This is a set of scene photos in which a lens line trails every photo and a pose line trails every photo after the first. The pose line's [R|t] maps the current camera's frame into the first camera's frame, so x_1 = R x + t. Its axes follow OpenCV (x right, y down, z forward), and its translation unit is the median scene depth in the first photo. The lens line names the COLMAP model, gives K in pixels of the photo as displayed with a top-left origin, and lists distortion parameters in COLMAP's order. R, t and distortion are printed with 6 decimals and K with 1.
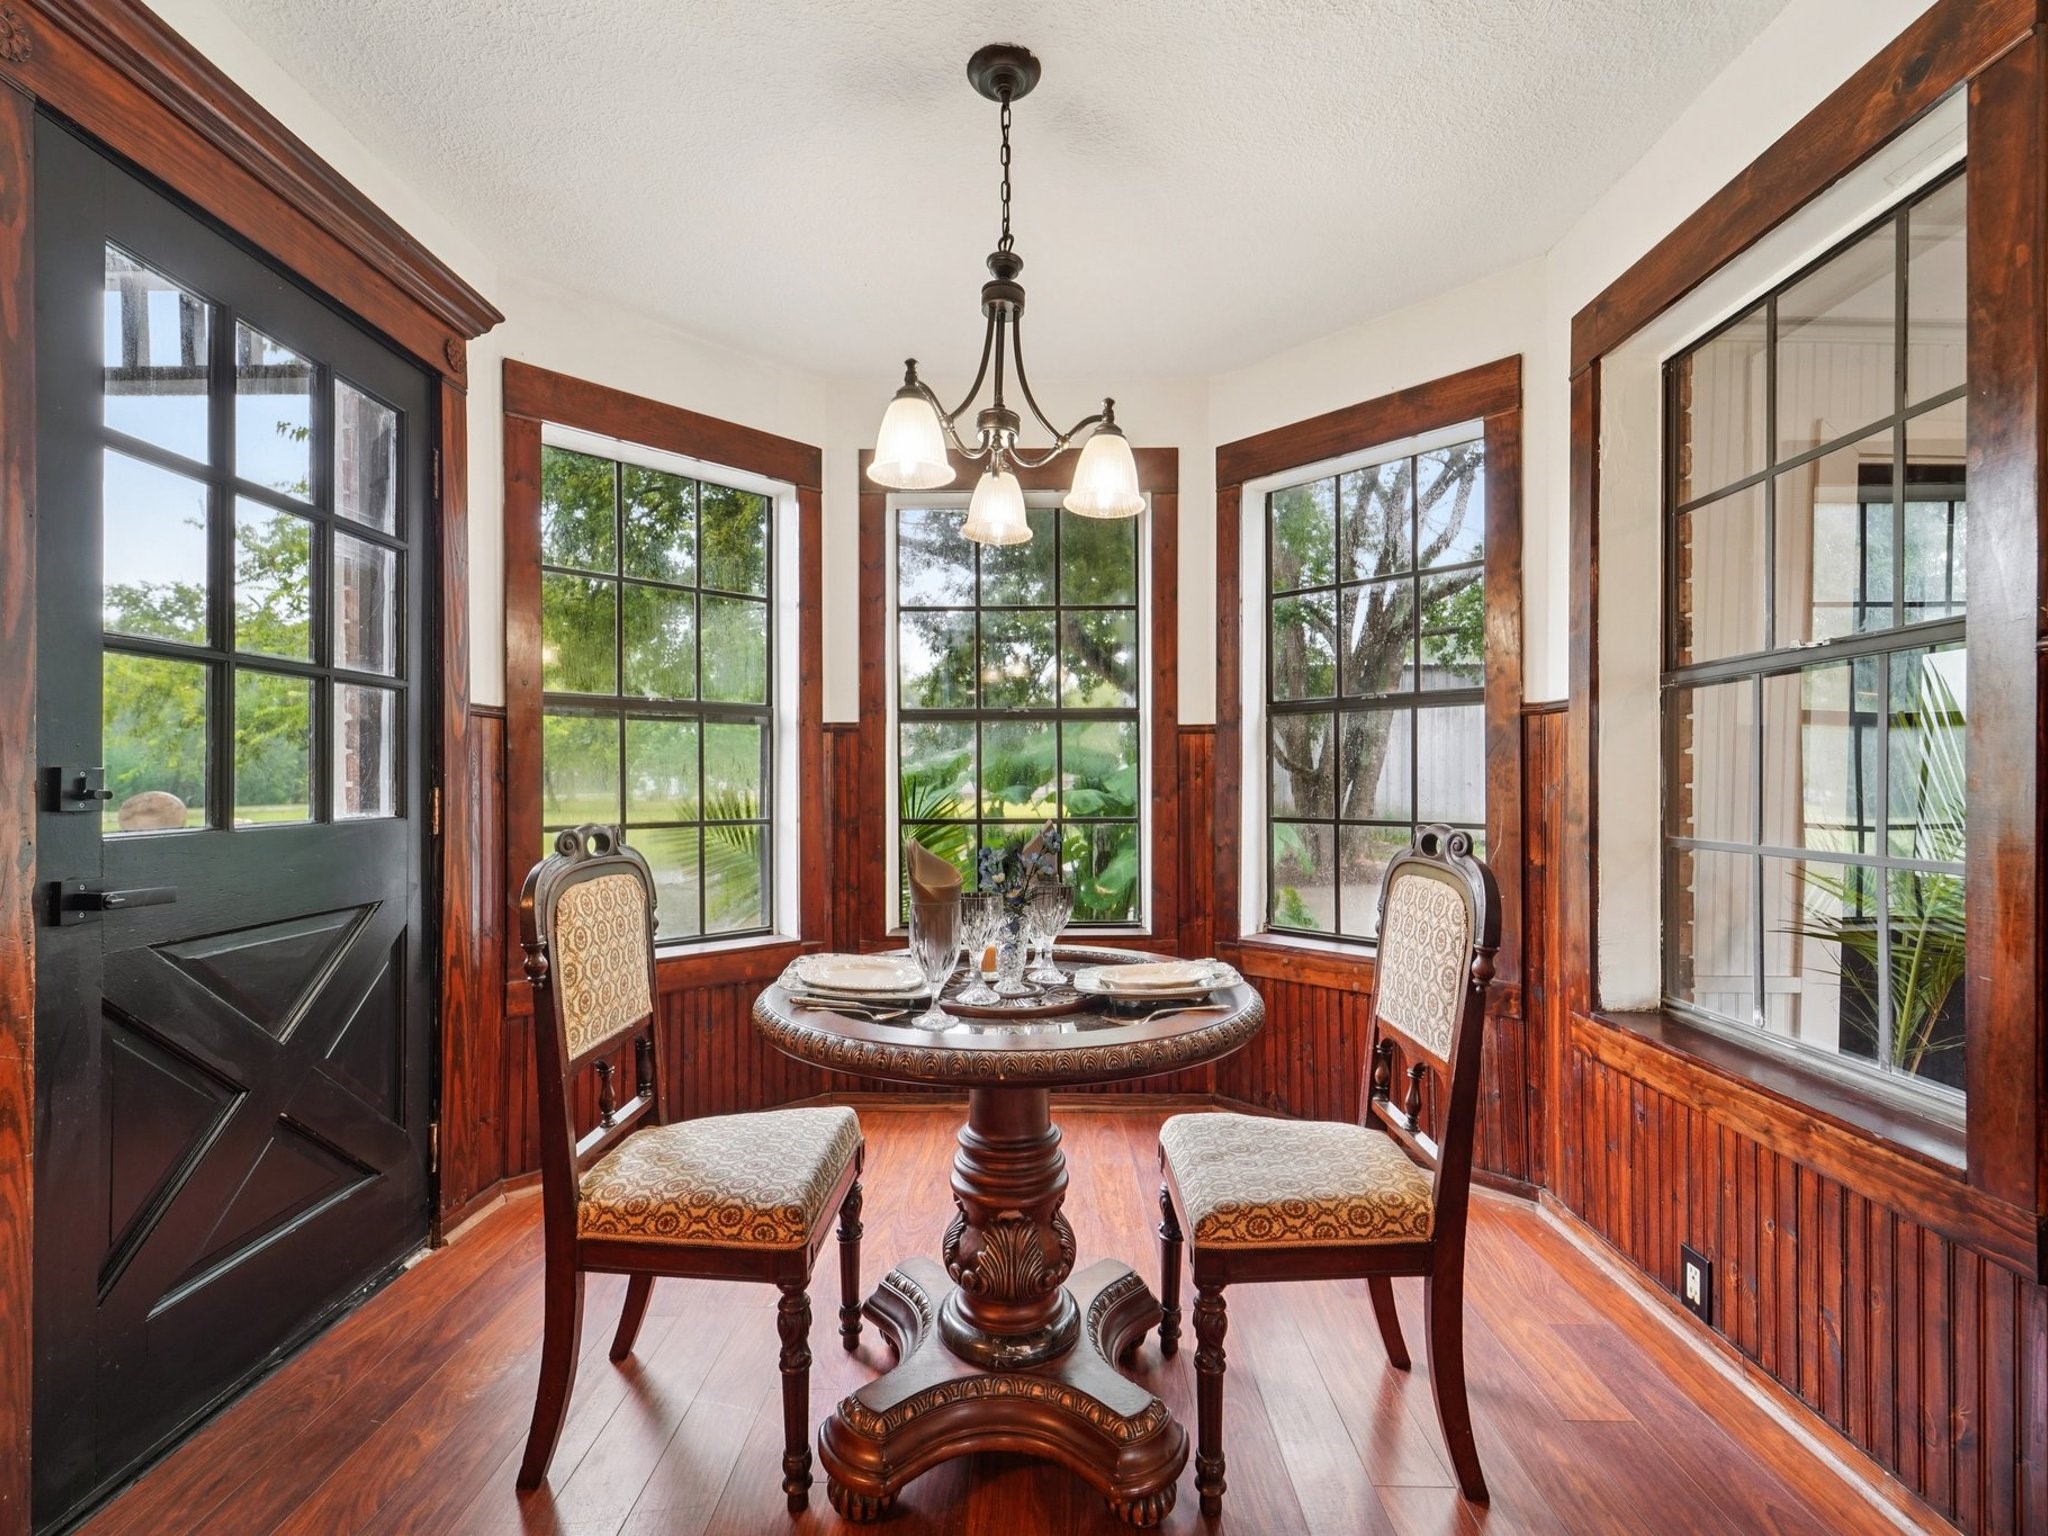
lens RADIAL K [[928.7, 0, 1021.8], [0, 928.7, 774.9], [0, 0, 1]] dist [0.000407, -0.000589]
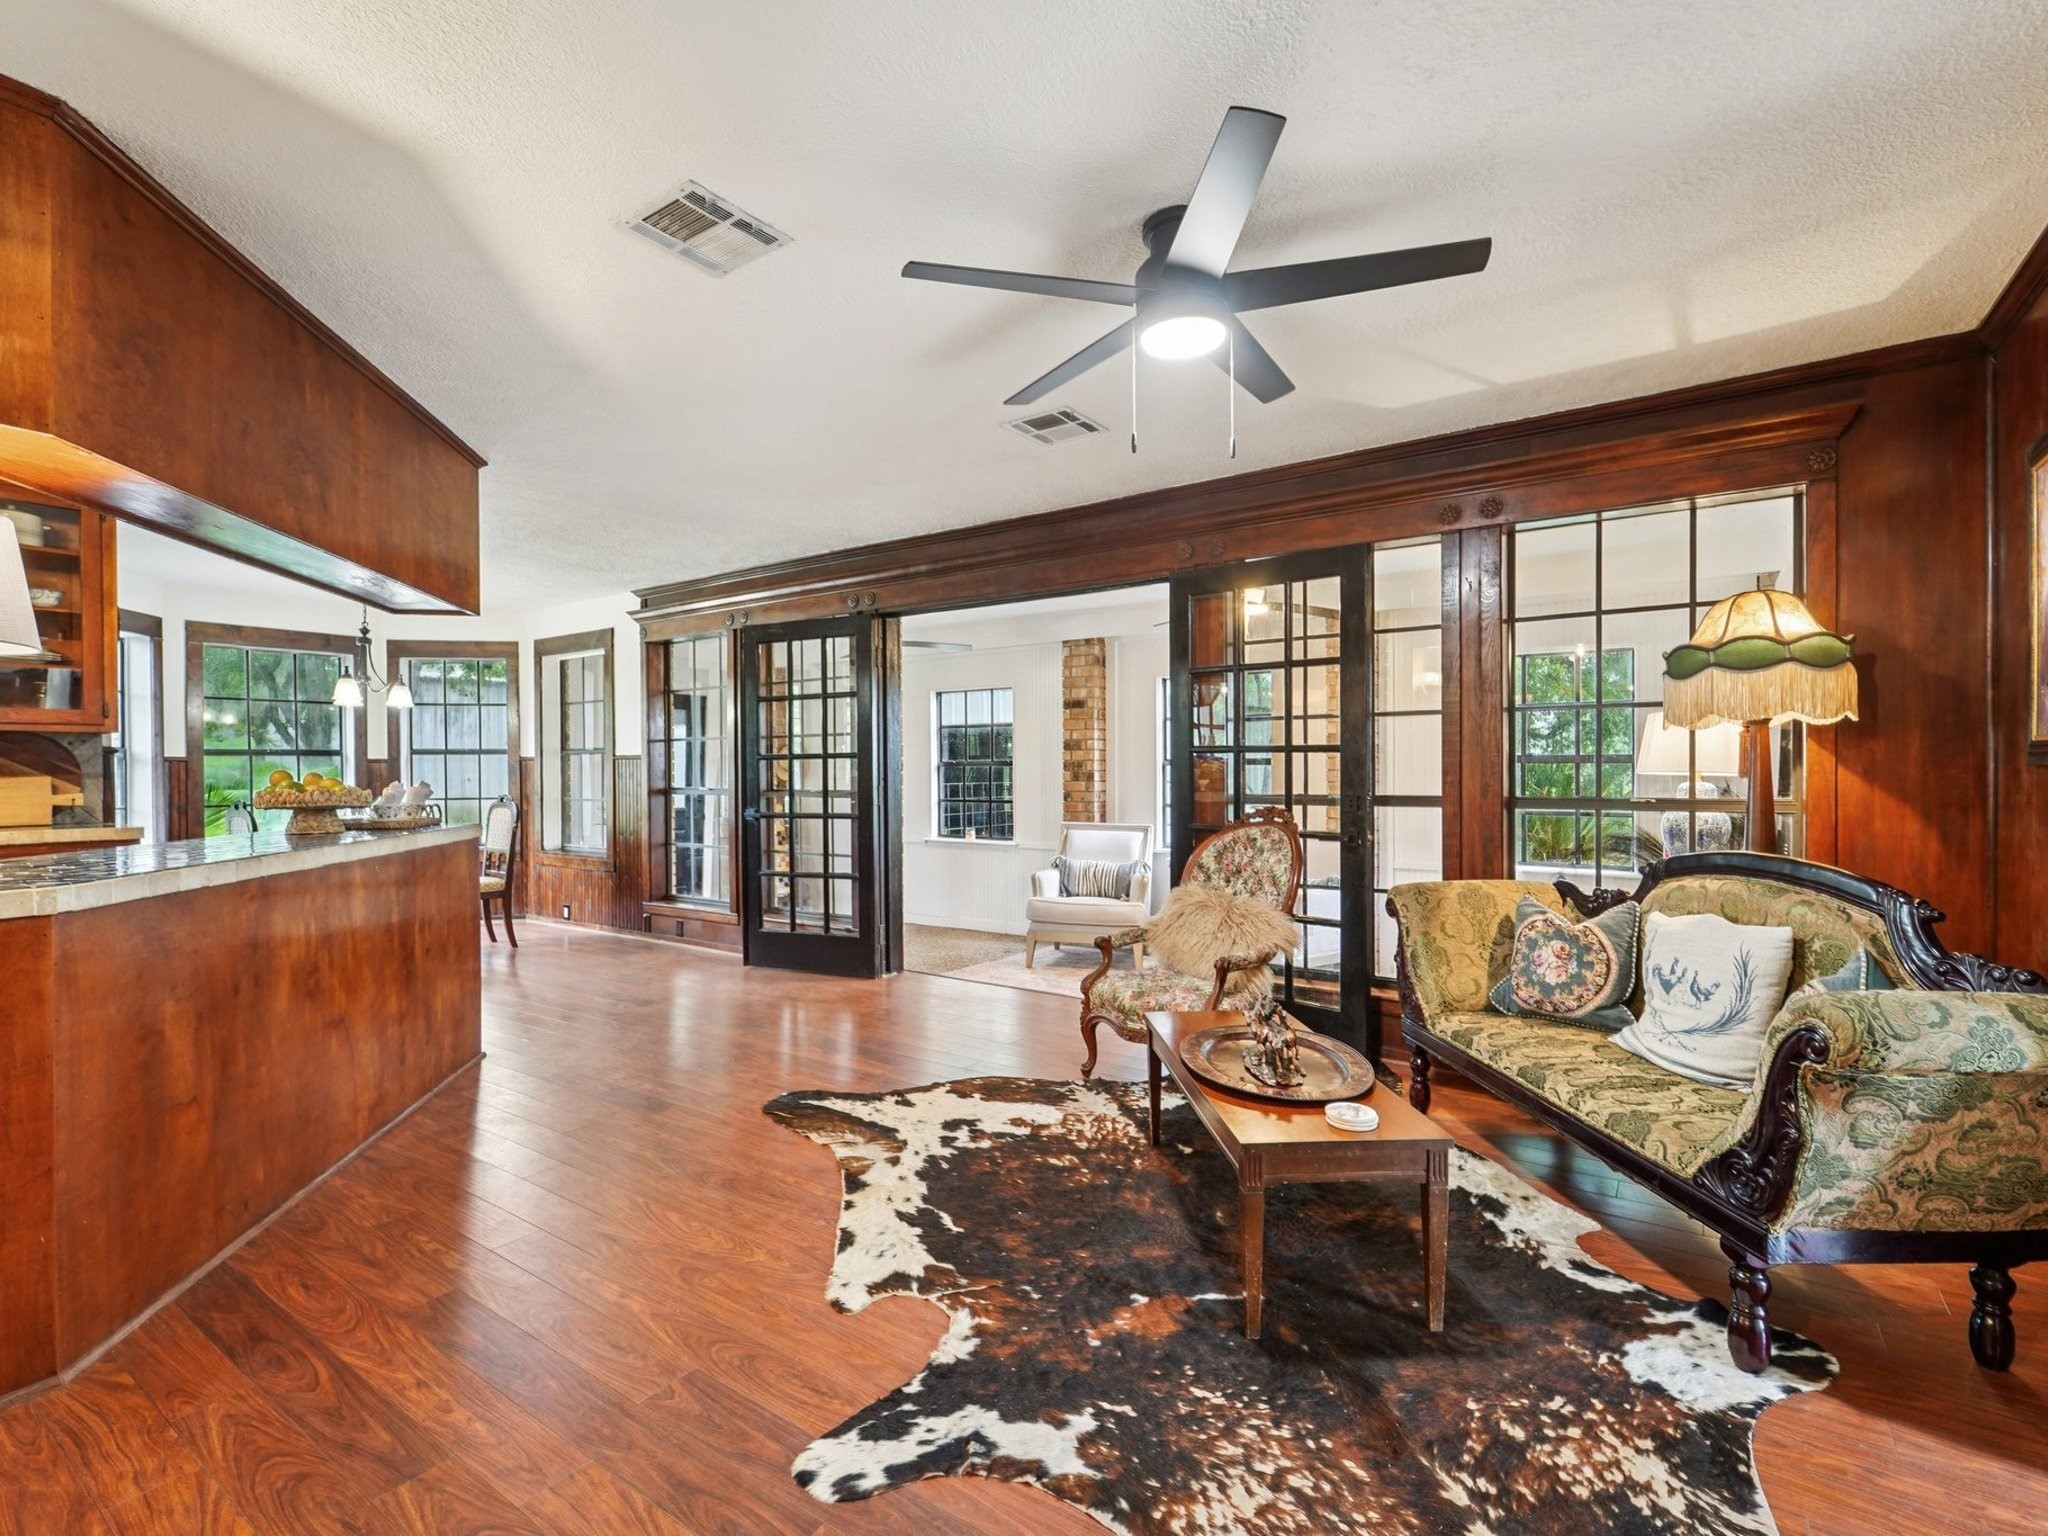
lens RADIAL K [[951.3, 0, 1026.5], [0, 951.3, 773.0], [0, 0, 1]] dist [-0.016277, -0.000124]
pose [[0.538041, -0.008769, 0.842873, -1.267683], [0.002843, 0.999959, 0.008588, -0.049626], [-0.842914, -0.002224, 0.538044, -2.218410]]
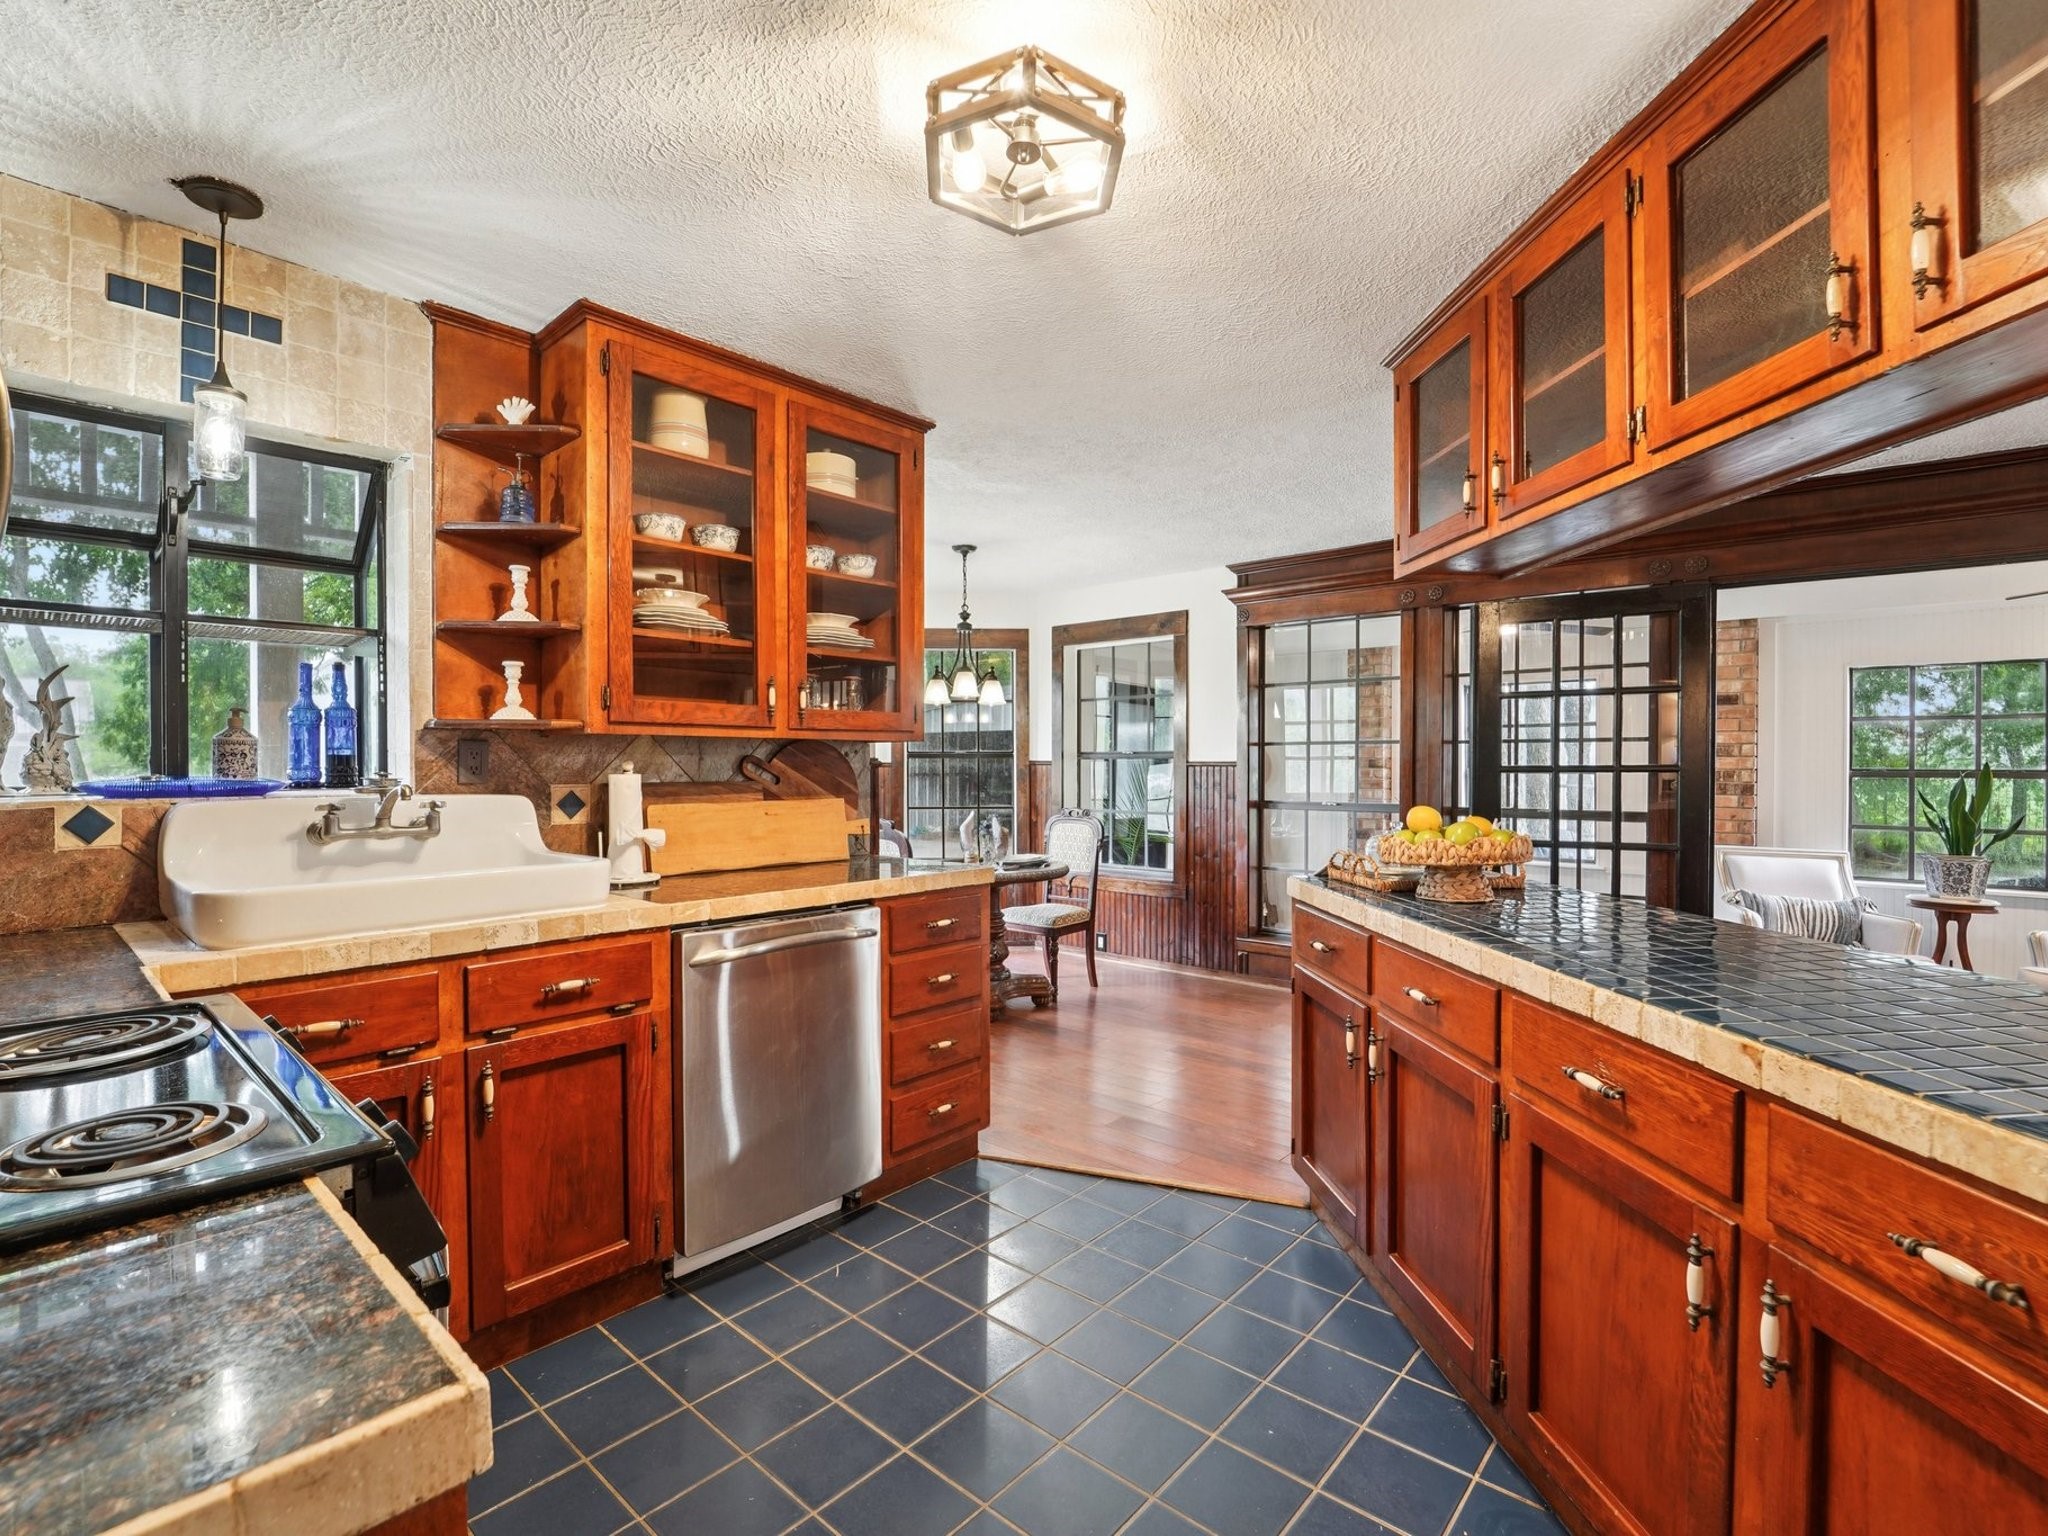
lens RADIAL K [[951.3, 0, 1026.5], [0, 951.3, 773.0], [0, 0, 1]] dist [-0.016277, -0.000124]
pose [[0.633347, -0.011351, 0.773785, -1.692558], [-0.002618, 0.999855, 0.016810, -0.093934], [-0.773864, -0.012672, 0.633226, -0.770181]]
